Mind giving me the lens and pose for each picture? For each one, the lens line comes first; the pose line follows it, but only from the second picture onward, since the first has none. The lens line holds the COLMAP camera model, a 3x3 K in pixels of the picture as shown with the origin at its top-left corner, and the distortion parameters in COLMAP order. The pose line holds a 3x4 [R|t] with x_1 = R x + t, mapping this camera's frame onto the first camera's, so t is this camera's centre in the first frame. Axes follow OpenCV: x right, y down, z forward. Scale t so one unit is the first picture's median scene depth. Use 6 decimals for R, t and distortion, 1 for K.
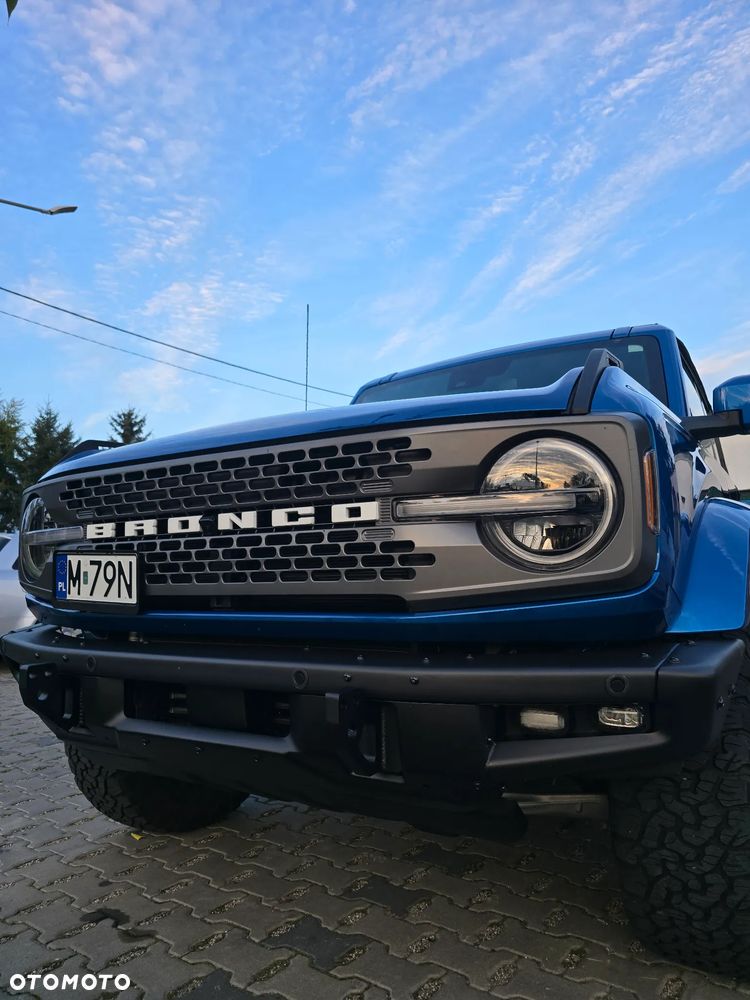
lens RADIAL K [[658.1, 0, 374.7], [0, 658.1, 500.1], [0, 0, 1]] dist [0.080859, -0.063847]
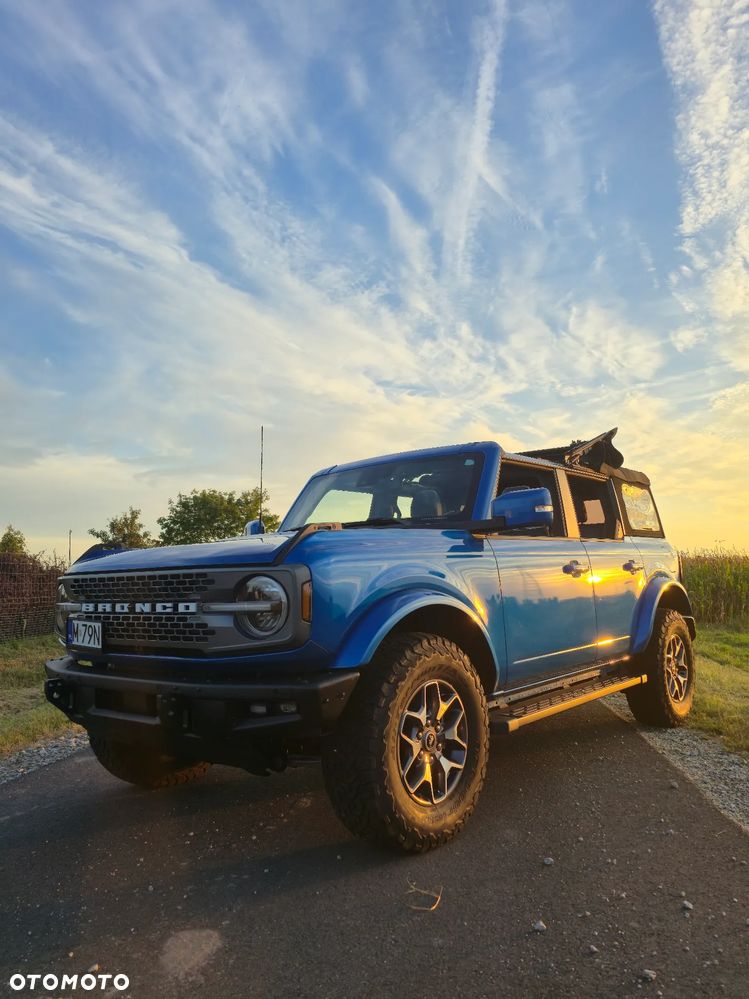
lens RADIAL K [[738.2, 0, 373.1], [0, 738.2, 534.2], [0, 0, 1]] dist [0.168937, -0.174516]
pose [[0.983479, -0.004389, -0.180969, 0.802968], [0.009994, 0.999498, 0.030070, -0.228850], [0.180746, -0.031382, 0.983029, -0.972594]]
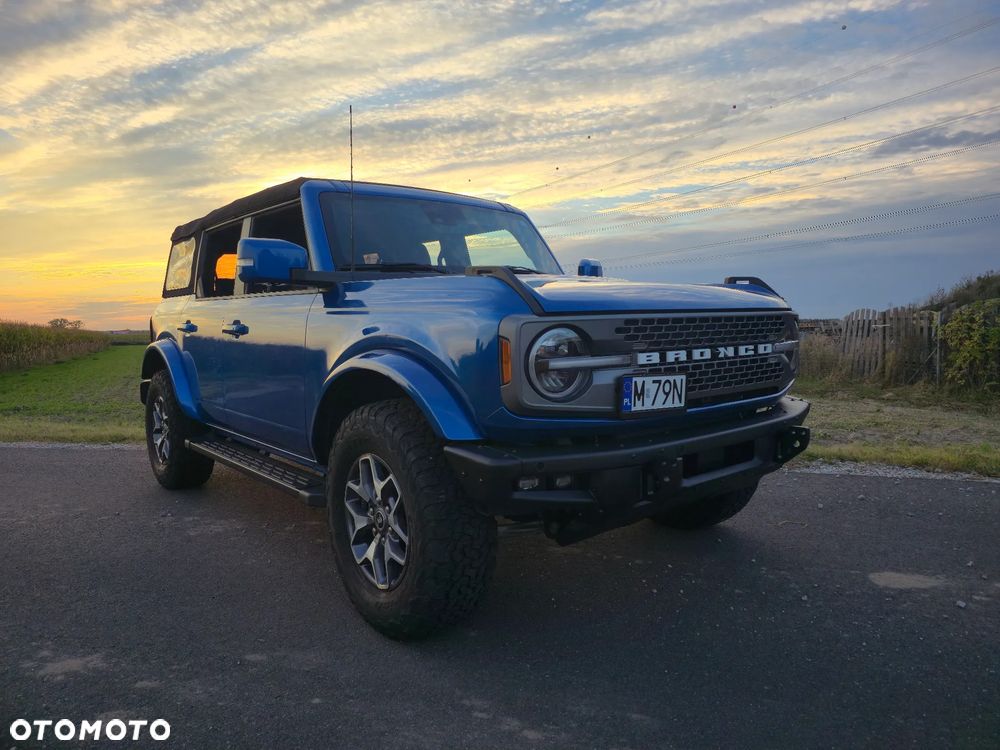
lens RADIAL K [[647.2, 0, 517.2], [0, 647.2, 360.7], [0, 0, 1]] dist [0.080268, -0.068733]
pose [[0.330574, -0.039063, 0.942971, -1.908530], [-0.081192, 0.994262, 0.069651, -0.020662], [-0.940281, -0.099587, 0.325505, 0.895781]]
